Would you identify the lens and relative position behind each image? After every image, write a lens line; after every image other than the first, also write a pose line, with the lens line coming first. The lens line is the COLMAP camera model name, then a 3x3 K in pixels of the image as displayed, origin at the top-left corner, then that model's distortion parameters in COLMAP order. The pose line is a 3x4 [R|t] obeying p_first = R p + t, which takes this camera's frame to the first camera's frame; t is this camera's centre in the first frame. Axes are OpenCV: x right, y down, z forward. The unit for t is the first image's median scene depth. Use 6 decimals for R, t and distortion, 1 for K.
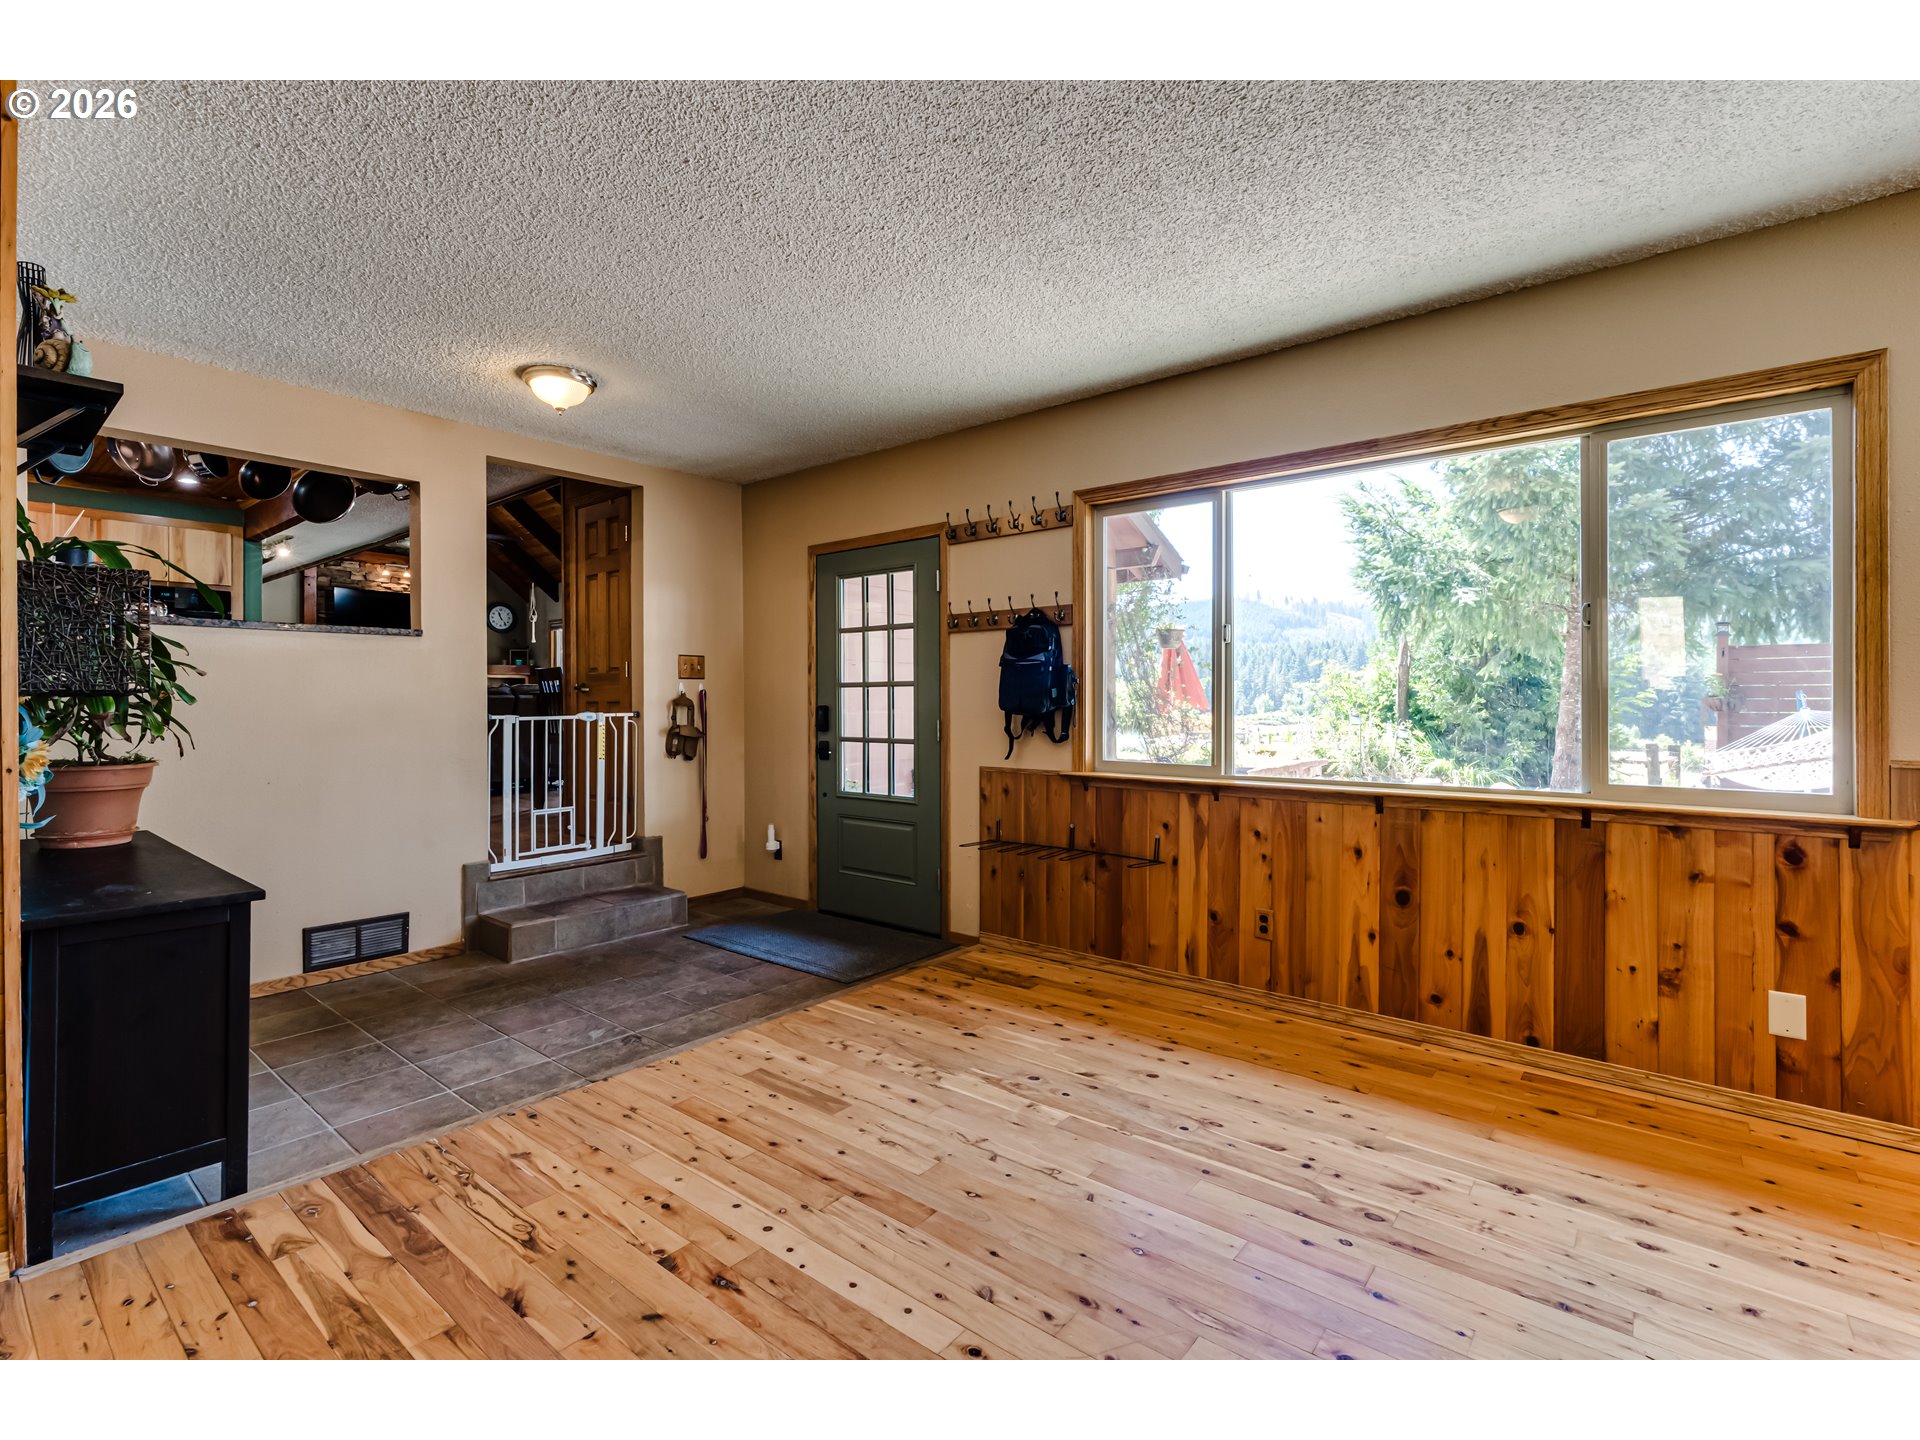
lens RADIAL K [[892.8, 0, 972.8], [0, 892.8, 702.3], [0, 0, 1]] dist [0.000121, -0.000046]
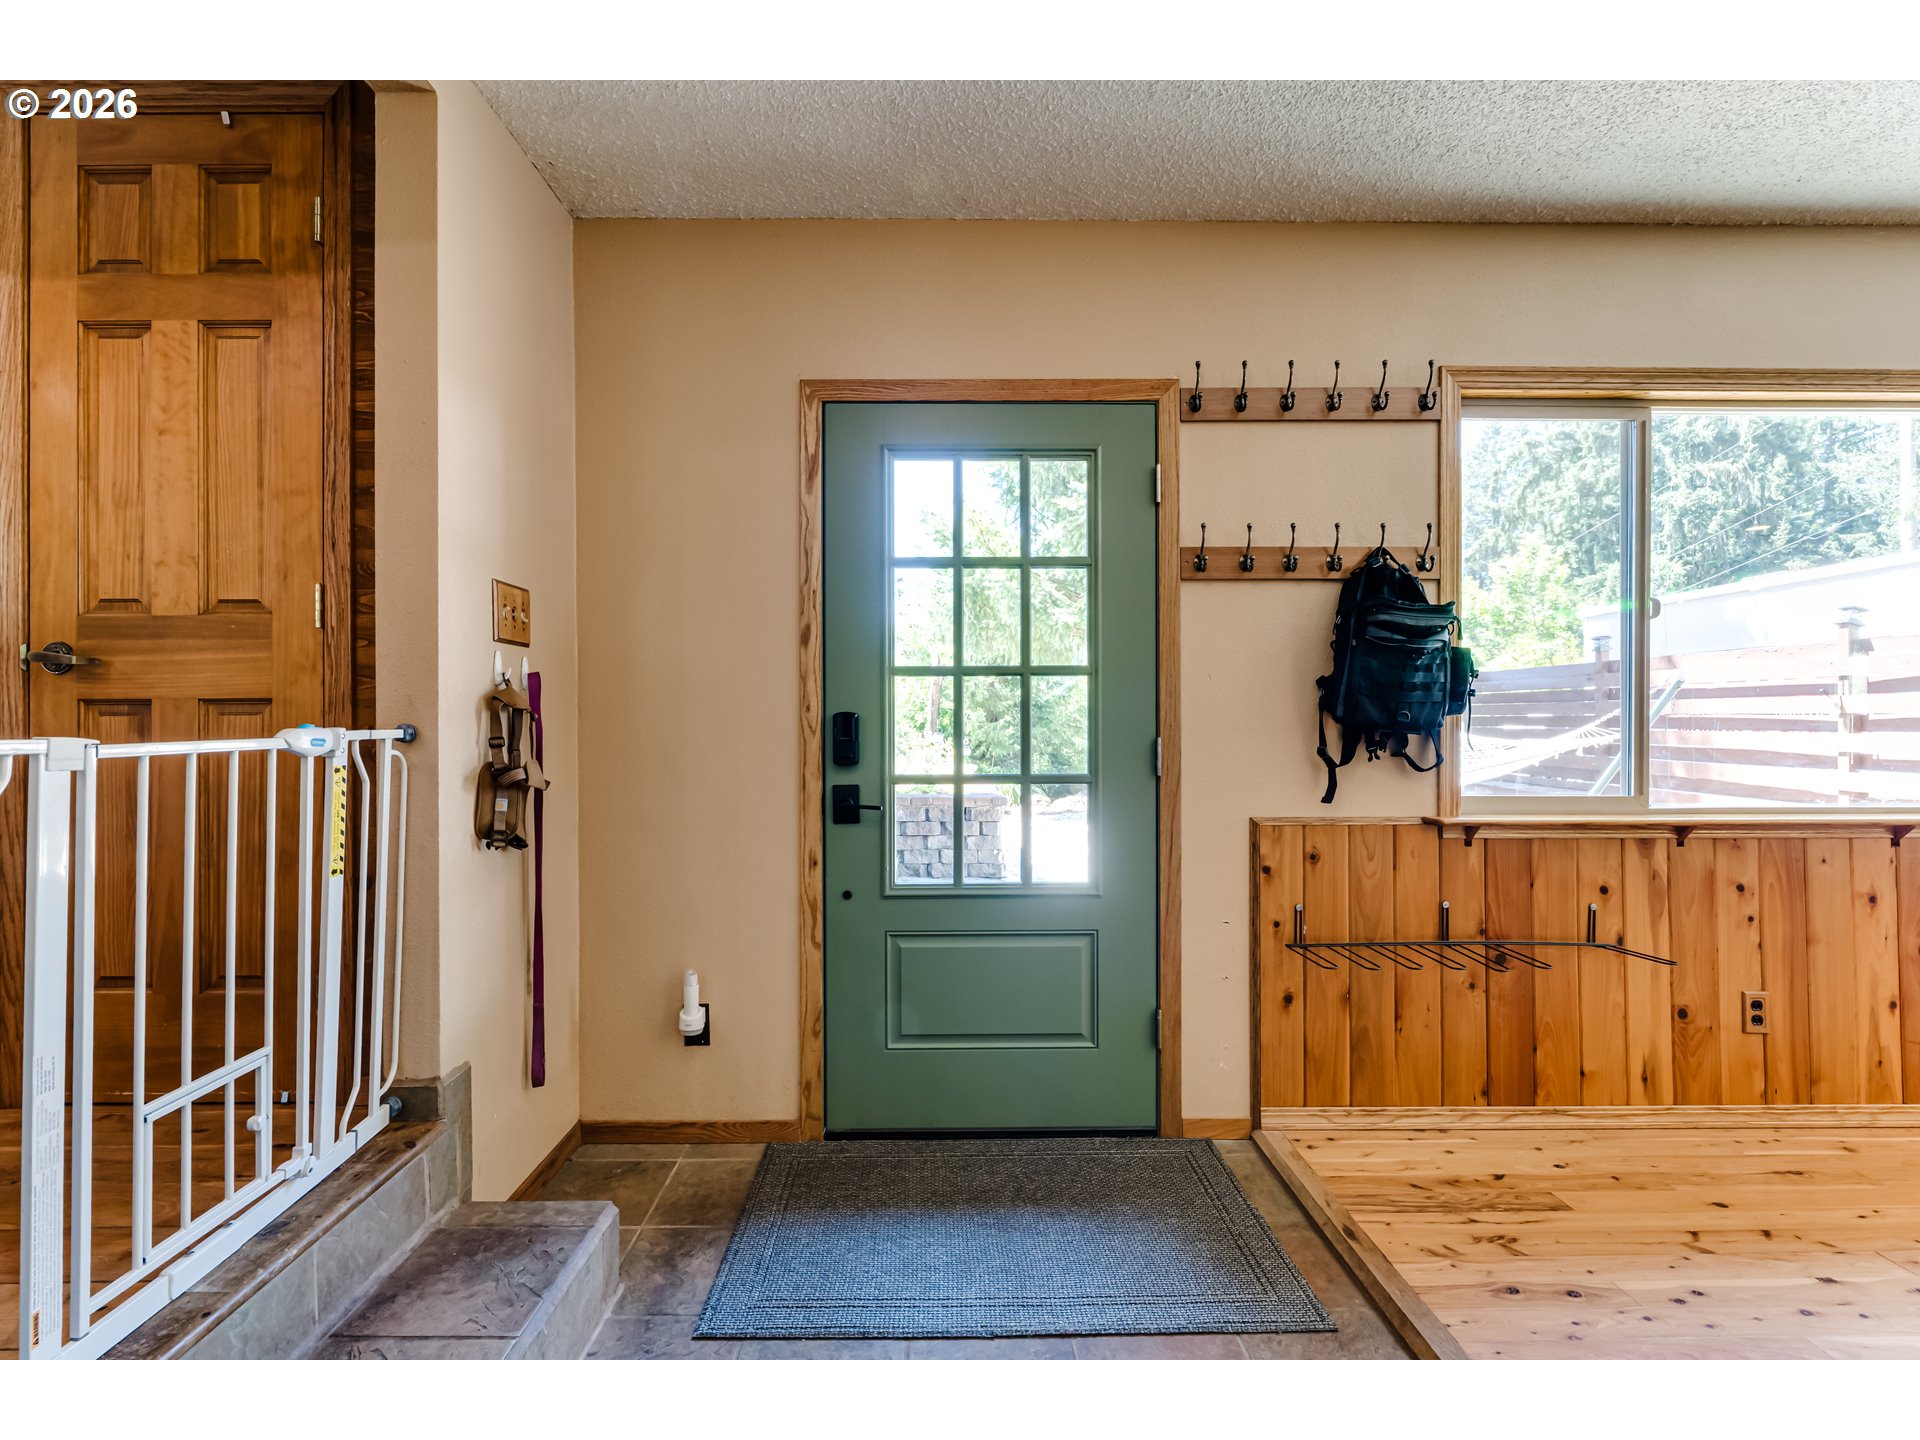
lens RADIAL K [[885.7, 0, 960.0], [0, 885.7, 720.0], [0, 0, 1]] dist [-0.000778, -0.000109]
pose [[0.769761, 0.001932, 0.638329, -0.506670], [0.001409, 0.999988, -0.004725, 0.011875], [-0.638330, 0.004537, 0.769749, 0.696726]]
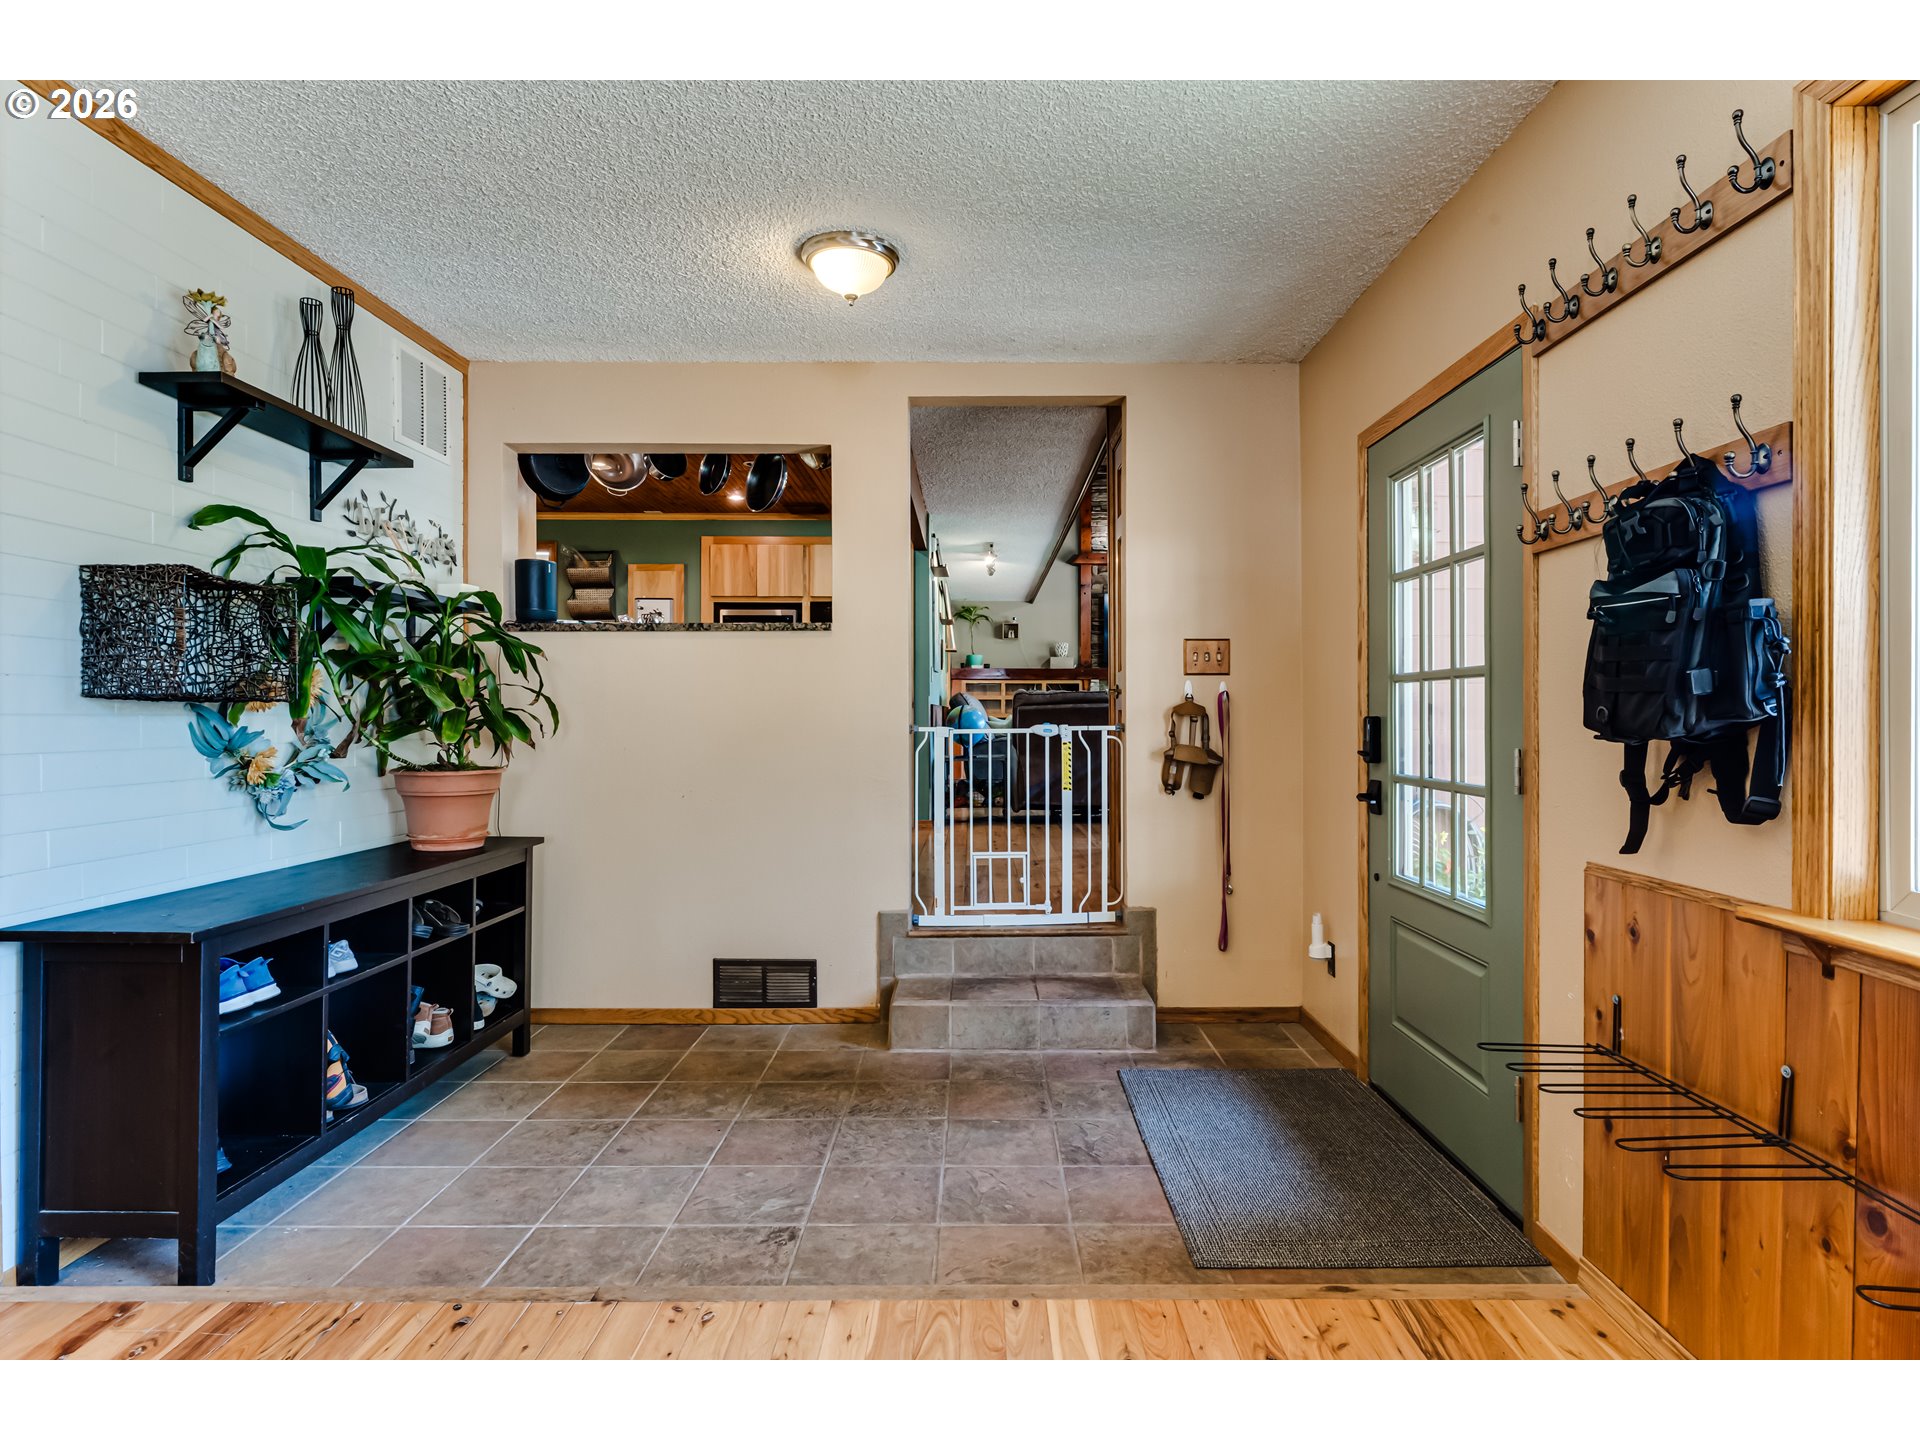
lens RADIAL K [[1035.4, 0, 986.0], [0, 1035.4, 712.6], [0, 0, 1]] dist [-0.001789, -0.000298]
pose [[0.632677, 0.002381, -0.774412, 0.210654], [-0.003139, 0.999995, 0.000510, 0.001722], [0.774409, 0.002108, 0.632682, 0.481283]]
